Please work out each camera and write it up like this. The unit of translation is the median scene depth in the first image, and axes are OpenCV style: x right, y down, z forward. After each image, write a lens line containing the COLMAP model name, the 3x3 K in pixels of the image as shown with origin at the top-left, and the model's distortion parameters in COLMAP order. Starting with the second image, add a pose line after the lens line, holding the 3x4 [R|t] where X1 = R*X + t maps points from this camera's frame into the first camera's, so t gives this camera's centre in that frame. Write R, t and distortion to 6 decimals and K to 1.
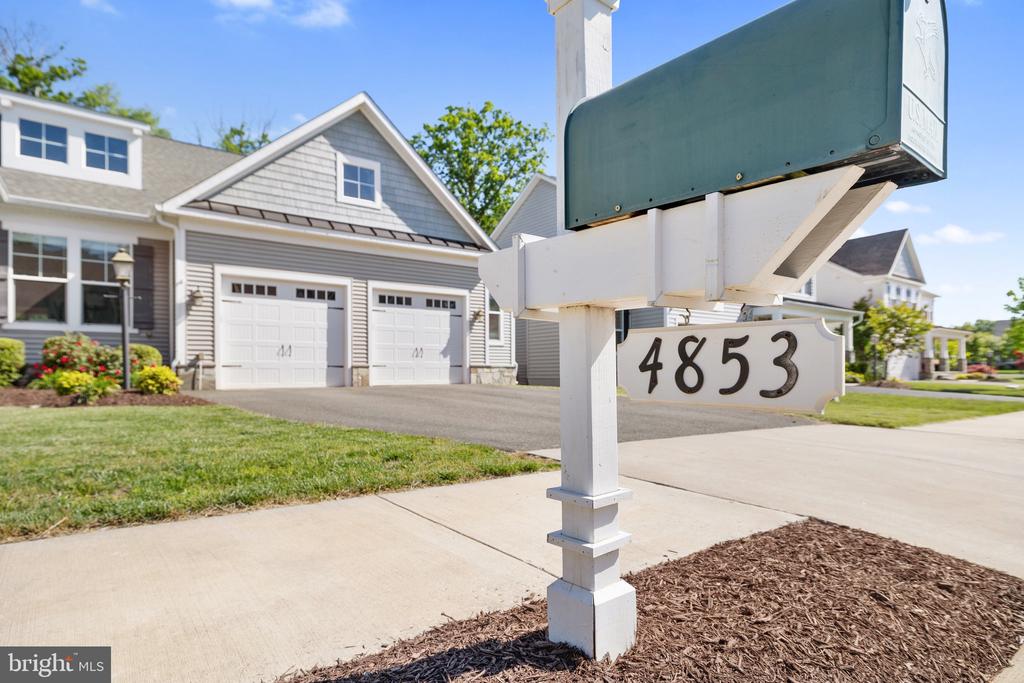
lens RADIAL K [[555.2, 0, 526.3], [0, 555.2, 377.4], [0, 0, 1]] dist [-0.011028, 0.000482]
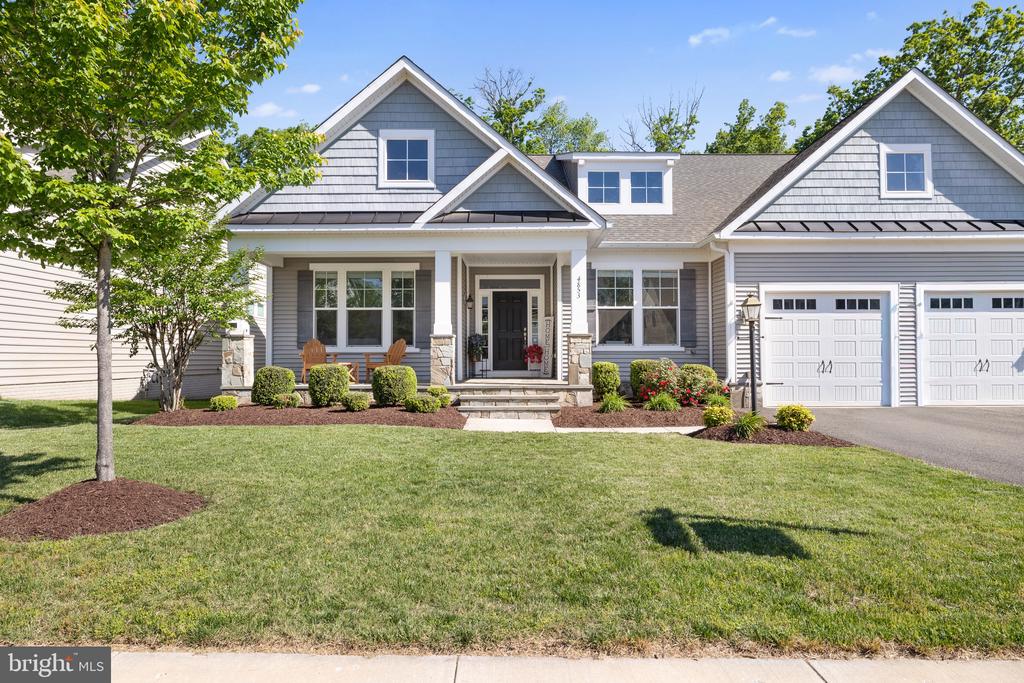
lens RADIAL K [[627.4, 0, 506.6], [0, 627.4, 341.8], [0, 0, 1]] dist [-0.002339, -0.002178]
pose [[0.786689, -0.011418, -0.617244, -0.194108], [-0.006107, 0.999636, -0.026275, -0.056264], [0.617319, 0.024439, 0.786333, -0.157934]]
